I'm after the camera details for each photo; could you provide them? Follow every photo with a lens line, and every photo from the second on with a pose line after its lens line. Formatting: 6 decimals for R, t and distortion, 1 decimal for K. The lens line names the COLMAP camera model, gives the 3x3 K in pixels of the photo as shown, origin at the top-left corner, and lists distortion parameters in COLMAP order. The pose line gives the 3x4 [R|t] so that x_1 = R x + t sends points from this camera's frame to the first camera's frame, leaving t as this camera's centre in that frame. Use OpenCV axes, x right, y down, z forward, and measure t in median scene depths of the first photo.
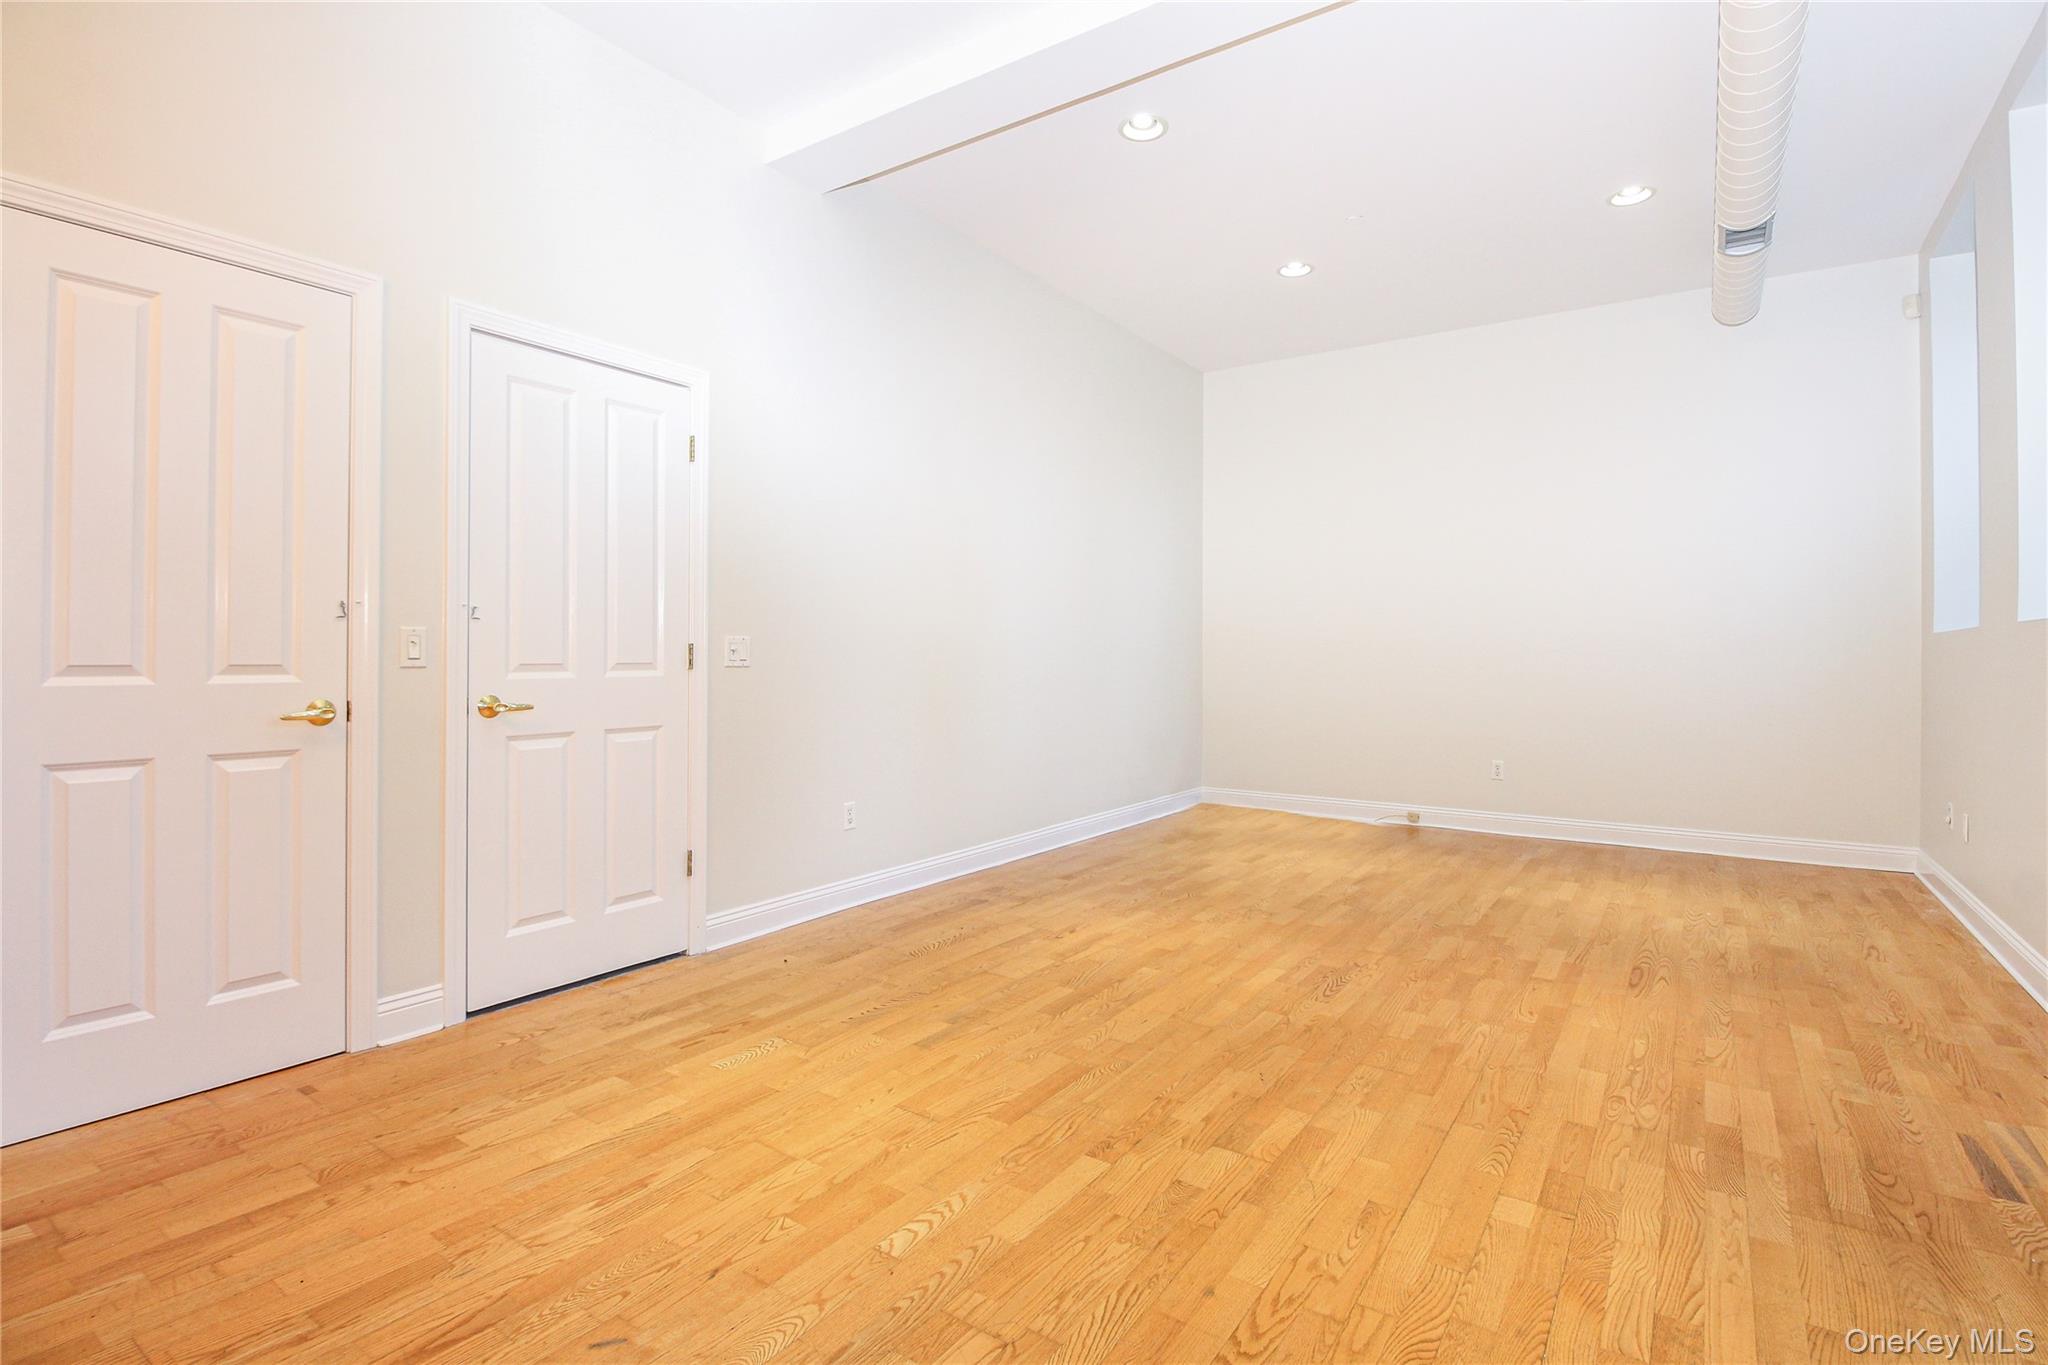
lens RADIAL K [[972.2, 0, 1035.0], [0, 972.2, 670.7], [0, 0, 1]] dist [-0.012219, -0.000042]
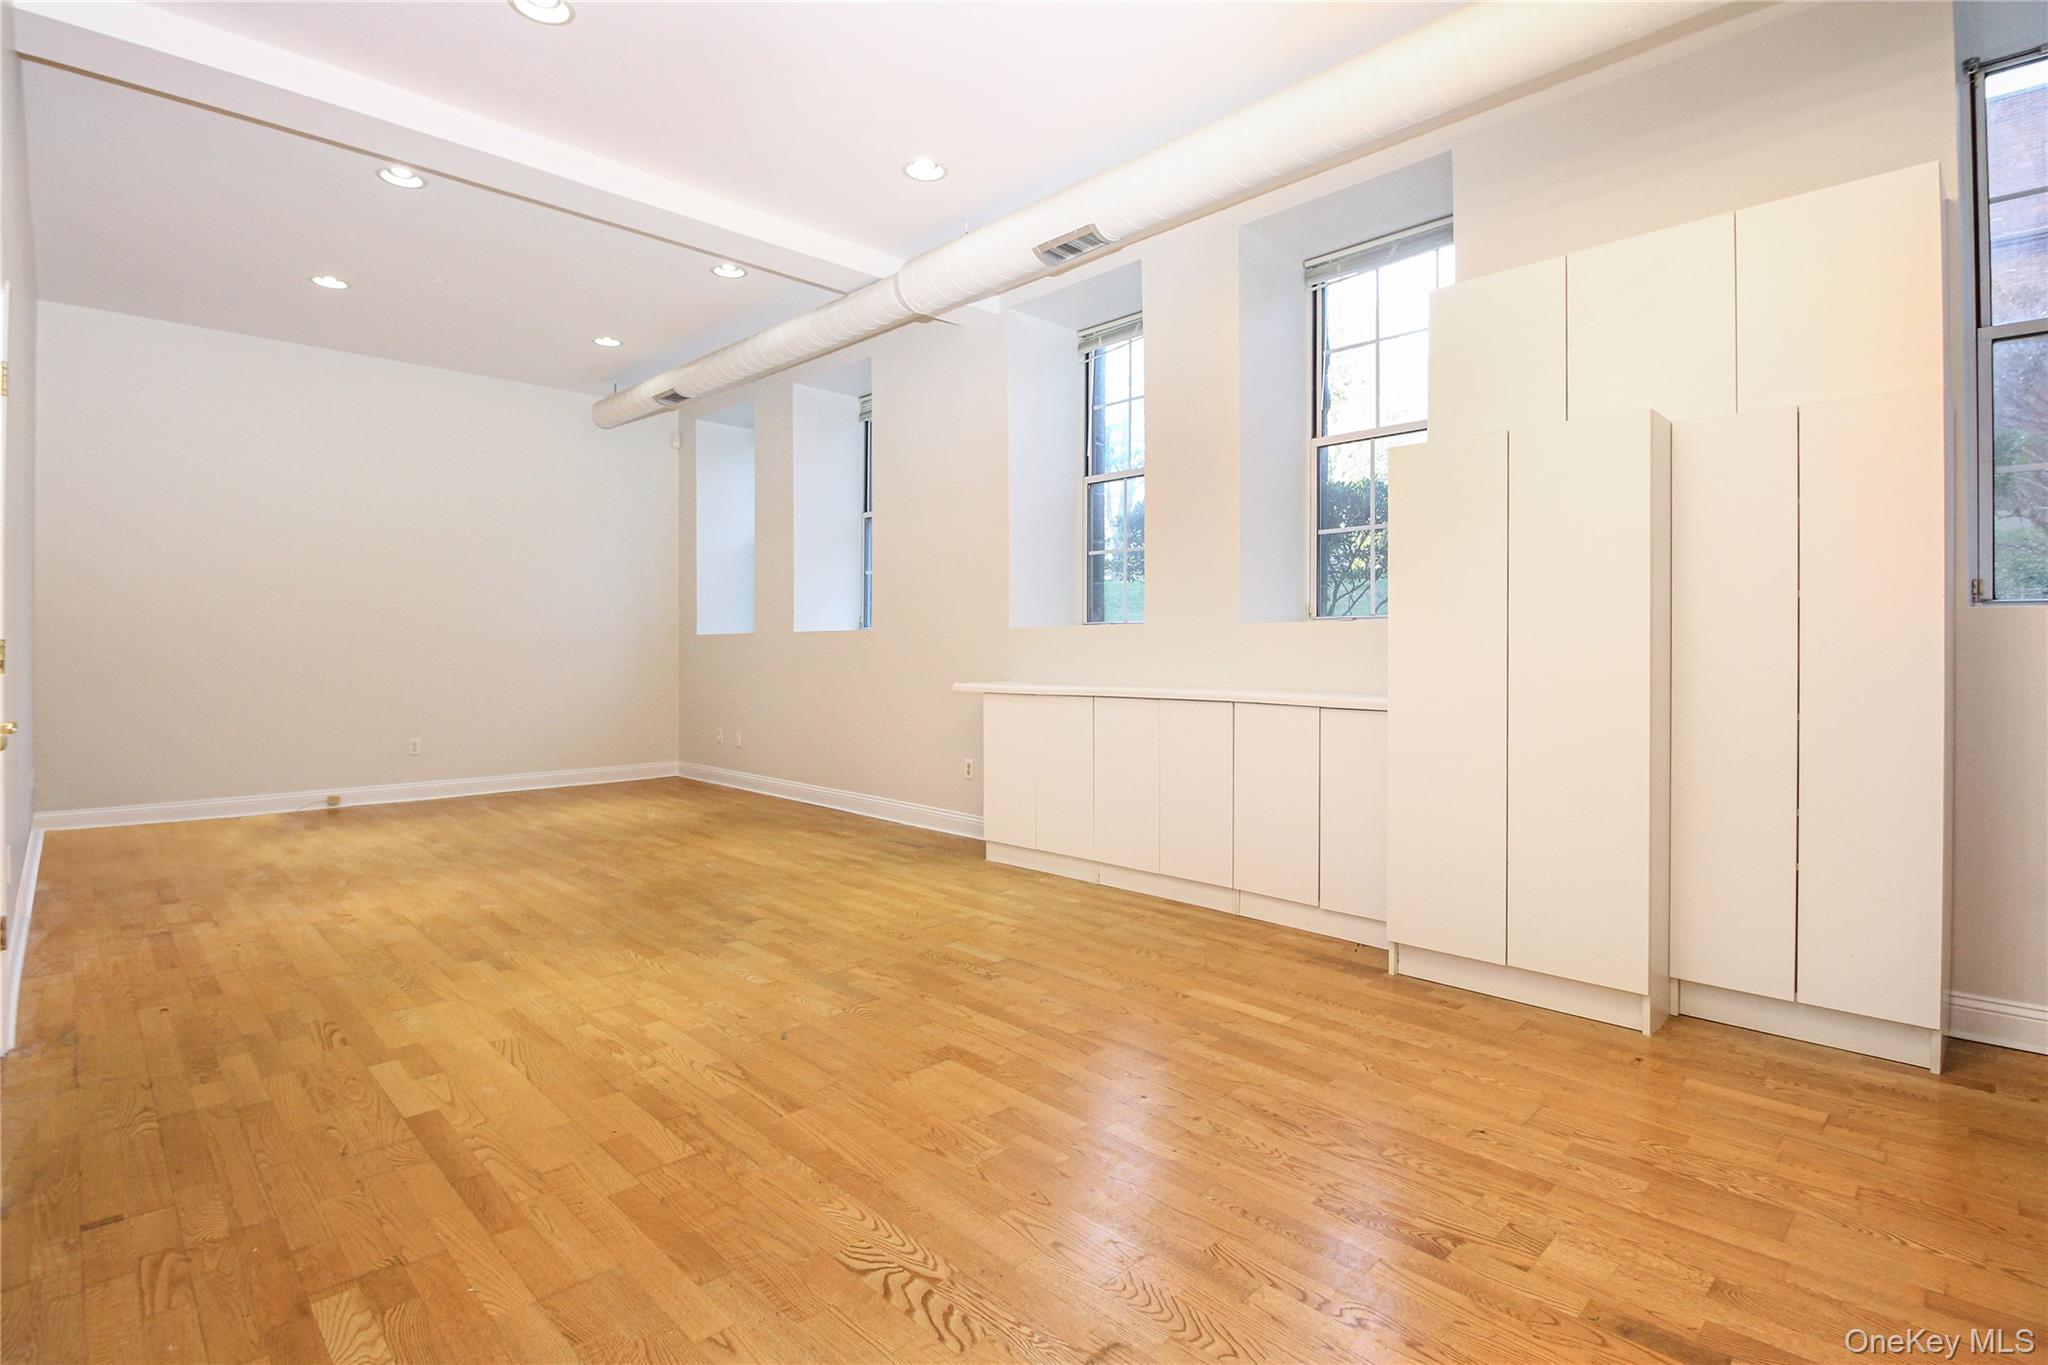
lens RADIAL K [[972.2, 0, 1024.4], [0, 972.2, 668.5], [0, 0, 1]] dist [-0.012219, -0.000042]
pose [[0.198098, -0.023958, 0.979889, -1.365502], [0.017858, 0.999624, 0.020830, -0.004837], [-0.980020, 0.013373, 0.198451, 0.133278]]
